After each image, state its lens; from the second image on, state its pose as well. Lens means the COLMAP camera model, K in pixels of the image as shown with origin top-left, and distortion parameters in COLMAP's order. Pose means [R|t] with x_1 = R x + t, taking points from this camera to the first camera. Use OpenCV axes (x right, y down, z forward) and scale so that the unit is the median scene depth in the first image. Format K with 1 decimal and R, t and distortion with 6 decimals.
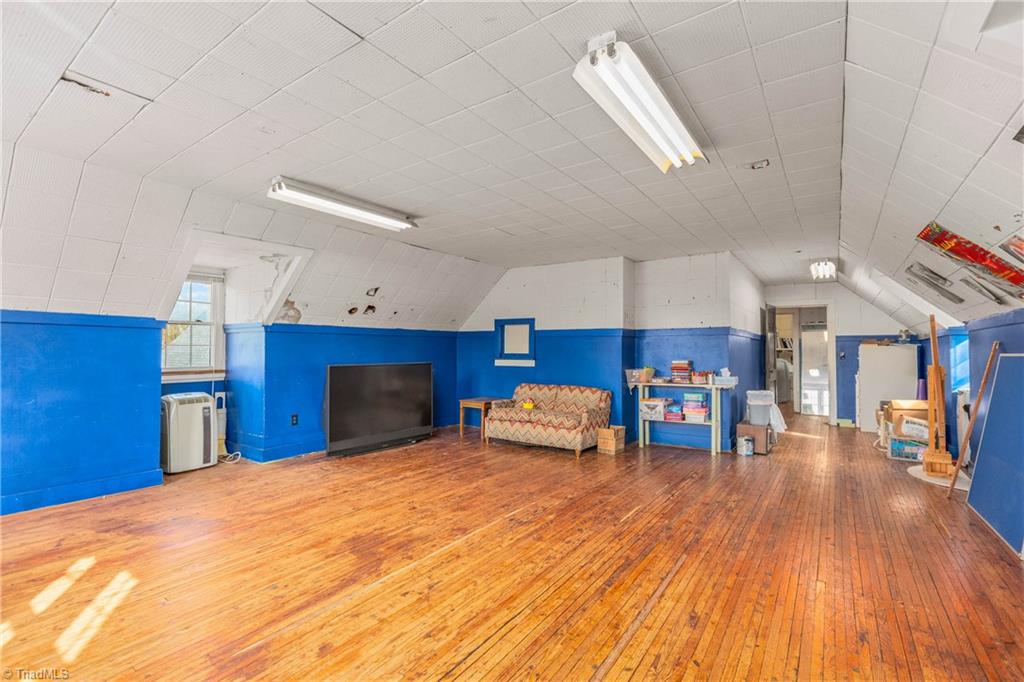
lens RADIAL K [[461.2, 0, 512.2], [0, 461.2, 343.5], [0, 0, 1]] dist [-0.000003, -0.000013]
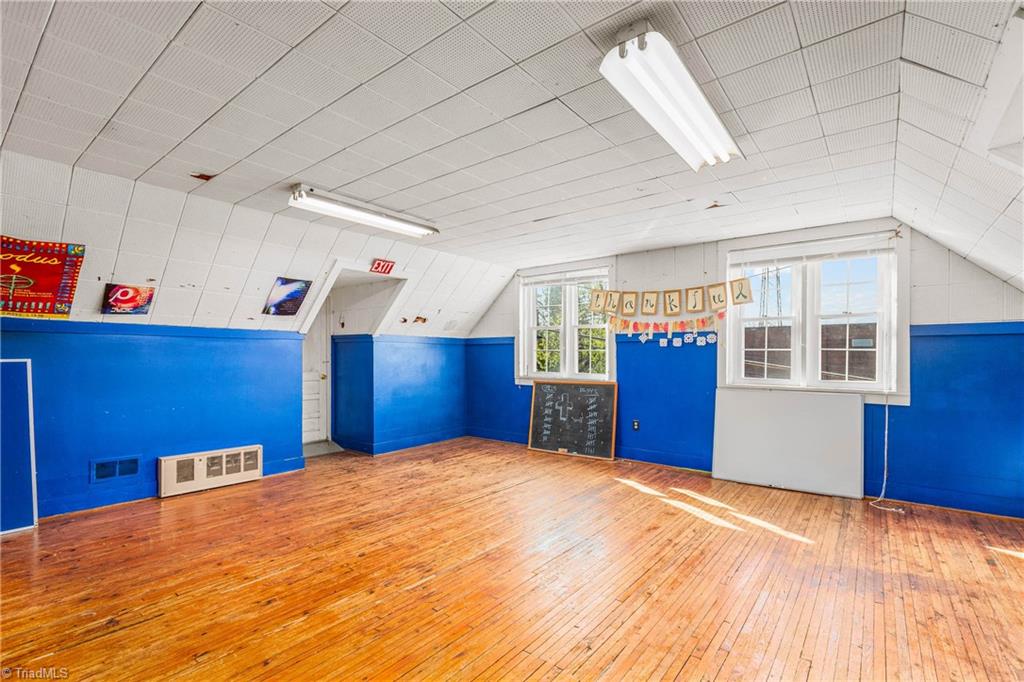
lens RADIAL K [[461.2, 0, 511.1], [0, 461.2, 349.4], [0, 0, 1]] dist [-0.000003, -0.000013]
pose [[-0.998597, -0.004096, 0.052785, -0.202016], [-0.005580, 0.999592, -0.027996, 0.020157], [-0.052649, -0.028252, -0.998213, 1.965617]]
